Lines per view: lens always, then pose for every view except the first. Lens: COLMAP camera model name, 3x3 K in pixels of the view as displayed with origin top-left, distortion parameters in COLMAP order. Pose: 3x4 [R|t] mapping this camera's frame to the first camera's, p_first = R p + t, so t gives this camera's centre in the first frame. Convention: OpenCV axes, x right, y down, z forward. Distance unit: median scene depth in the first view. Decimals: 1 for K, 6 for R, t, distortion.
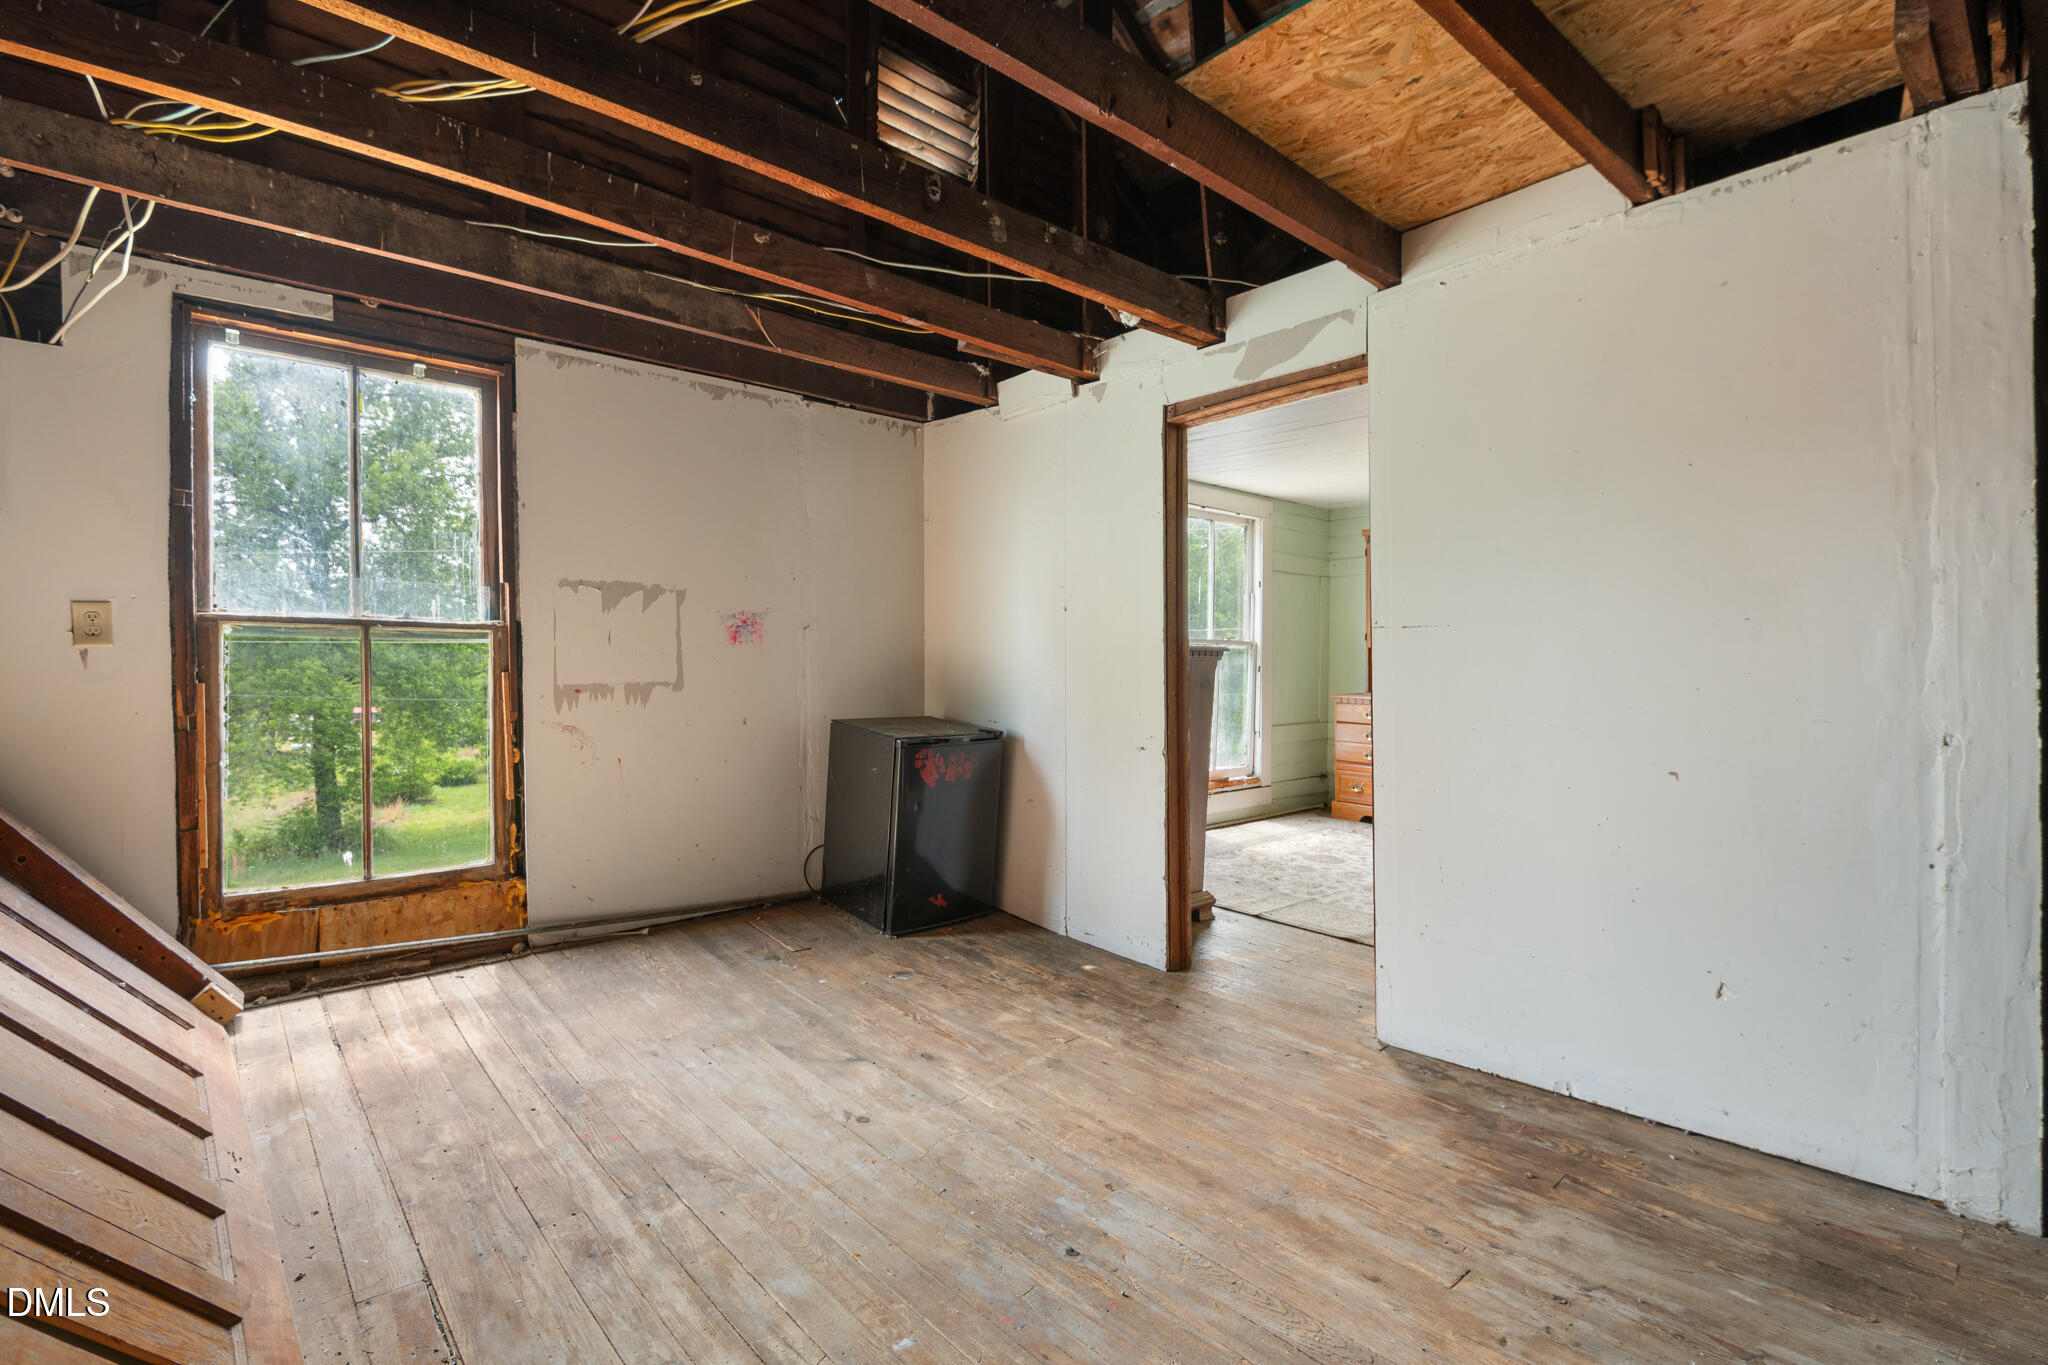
lens RADIAL K [[935.0, 0, 1021.9], [0, 935.0, 679.5], [0, 0, 1]] dist [0.005769, -0.008519]
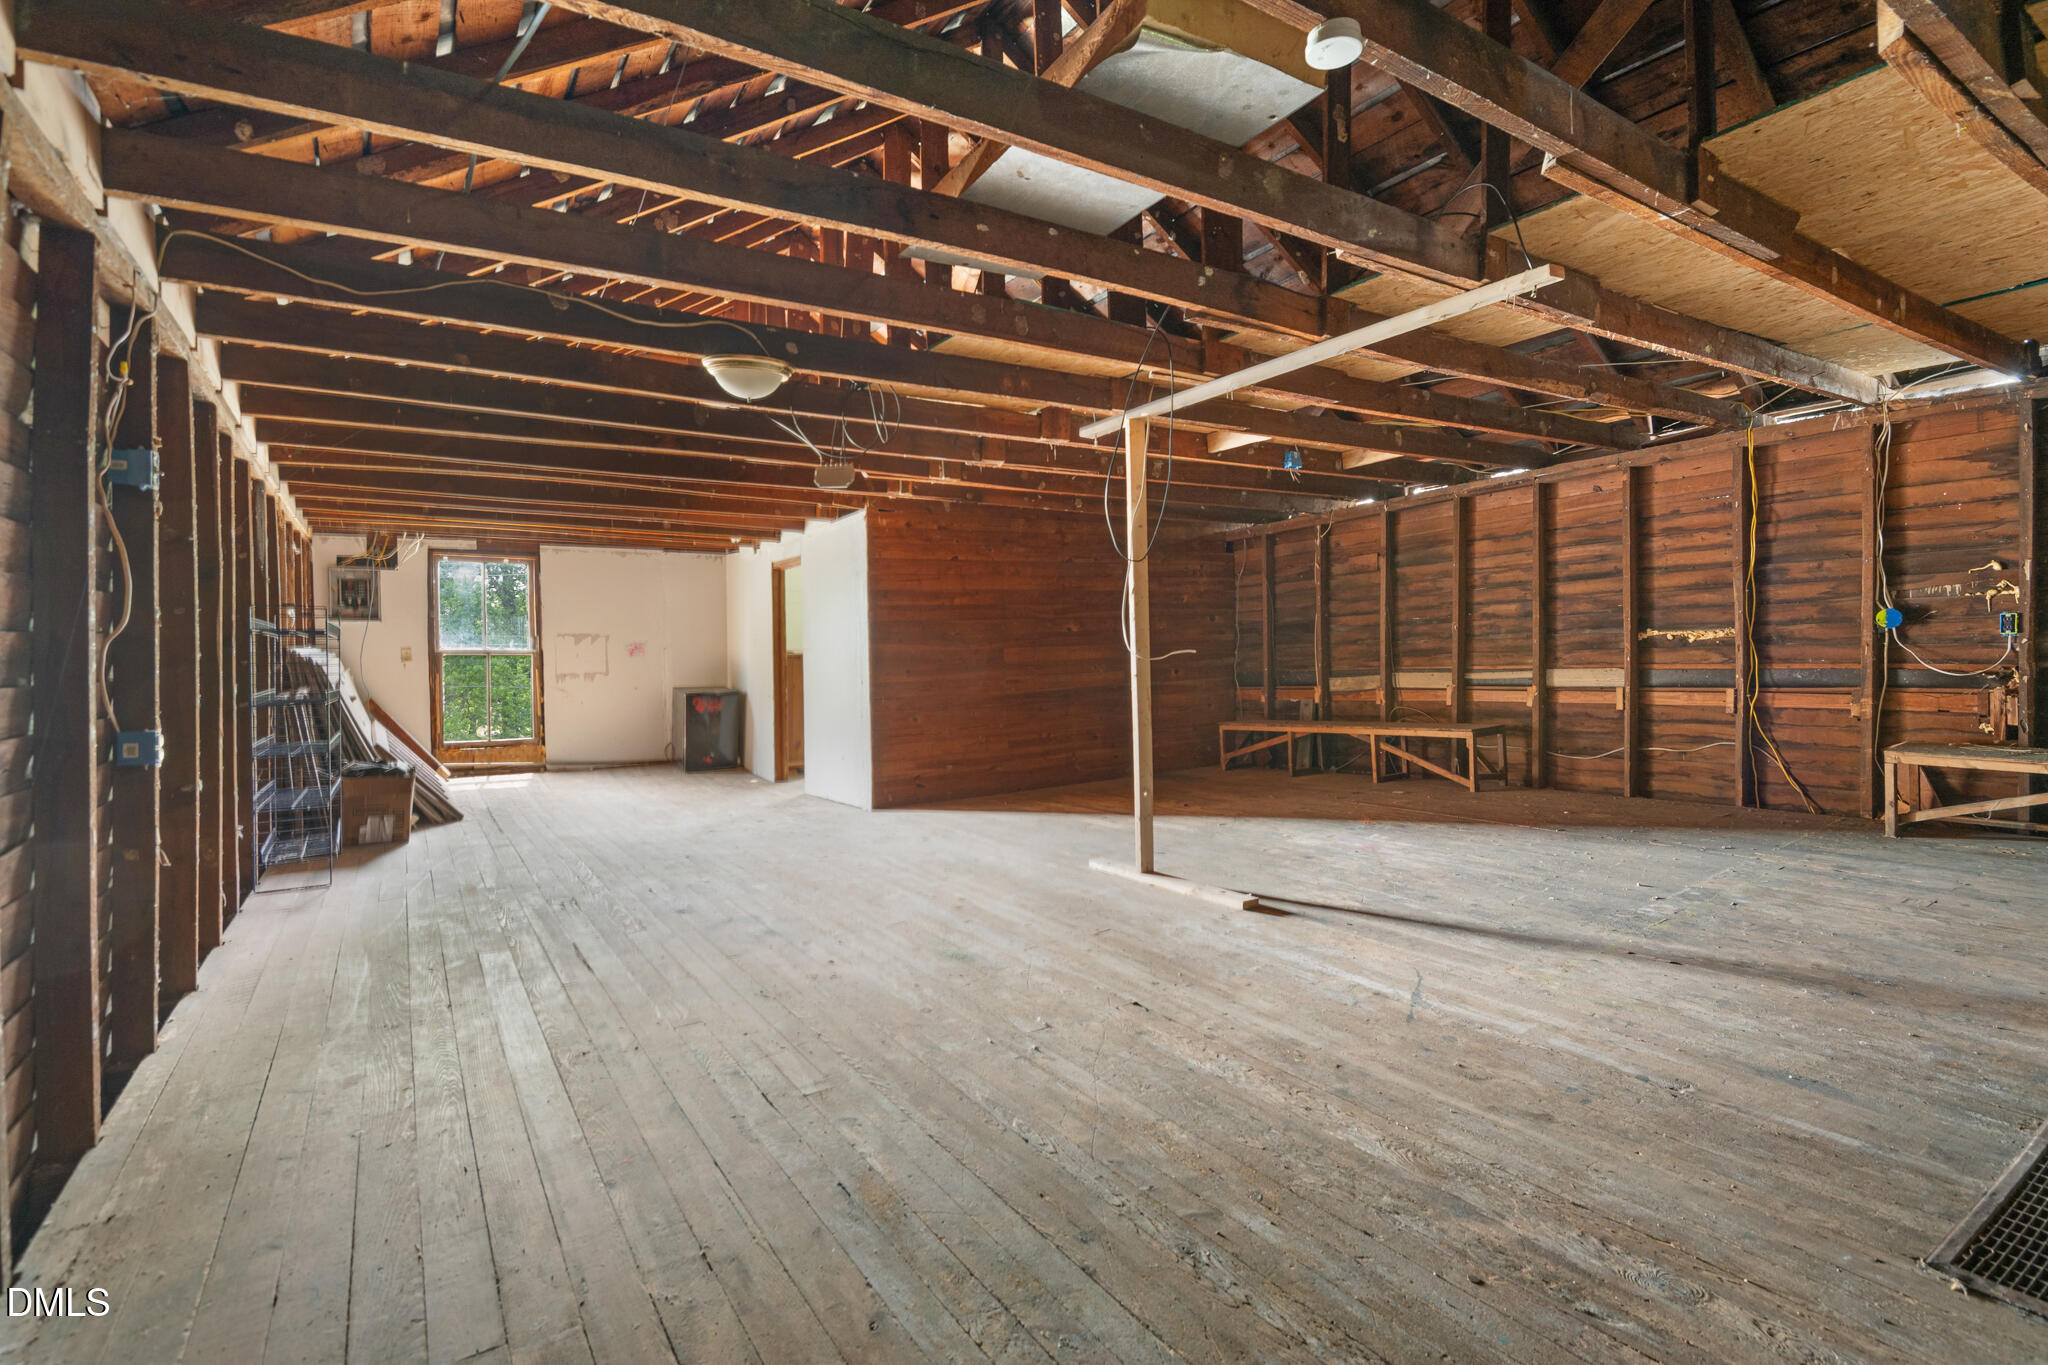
lens RADIAL K [[935.0, 0, 1030.7], [0, 935.0, 668.3], [0, 0, 1]] dist [0.005769, -0.008519]
pose [[0.987339, -0.016598, -0.157753, 1.158312], [0.015402, 0.999843, -0.008799, 0.032933], [0.157874, 0.006258, 0.987439, -1.307803]]
